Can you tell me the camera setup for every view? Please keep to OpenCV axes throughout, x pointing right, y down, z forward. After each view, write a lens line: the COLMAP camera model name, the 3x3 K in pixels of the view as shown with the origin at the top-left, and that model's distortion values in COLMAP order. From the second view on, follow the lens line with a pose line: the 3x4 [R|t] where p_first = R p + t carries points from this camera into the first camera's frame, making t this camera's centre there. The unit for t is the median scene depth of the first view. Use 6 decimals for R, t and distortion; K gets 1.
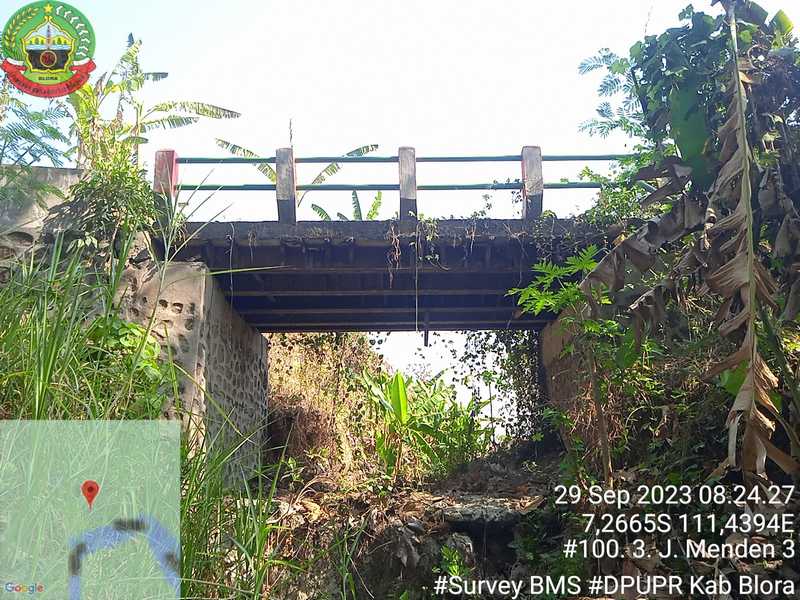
lens RADIAL K [[660.5, 0, 402.4], [0, 660.5, 302.5], [0, 0, 1]] dist [0.053307, -0.052700]
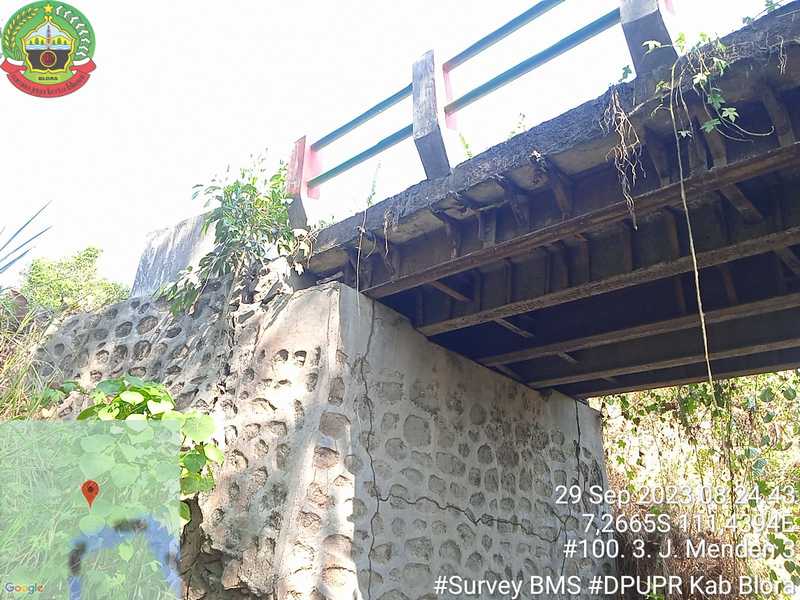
lens RADIAL K [[660.5, 0, 406.4], [0, 660.5, 303.0], [0, 0, 1]] dist [0.053307, -0.052700]
pose [[0.711326, -0.216533, -0.668677, 0.150655], [0.110345, 0.973969, -0.198011, 0.087016], [0.694147, 0.067065, 0.716702, 0.594929]]
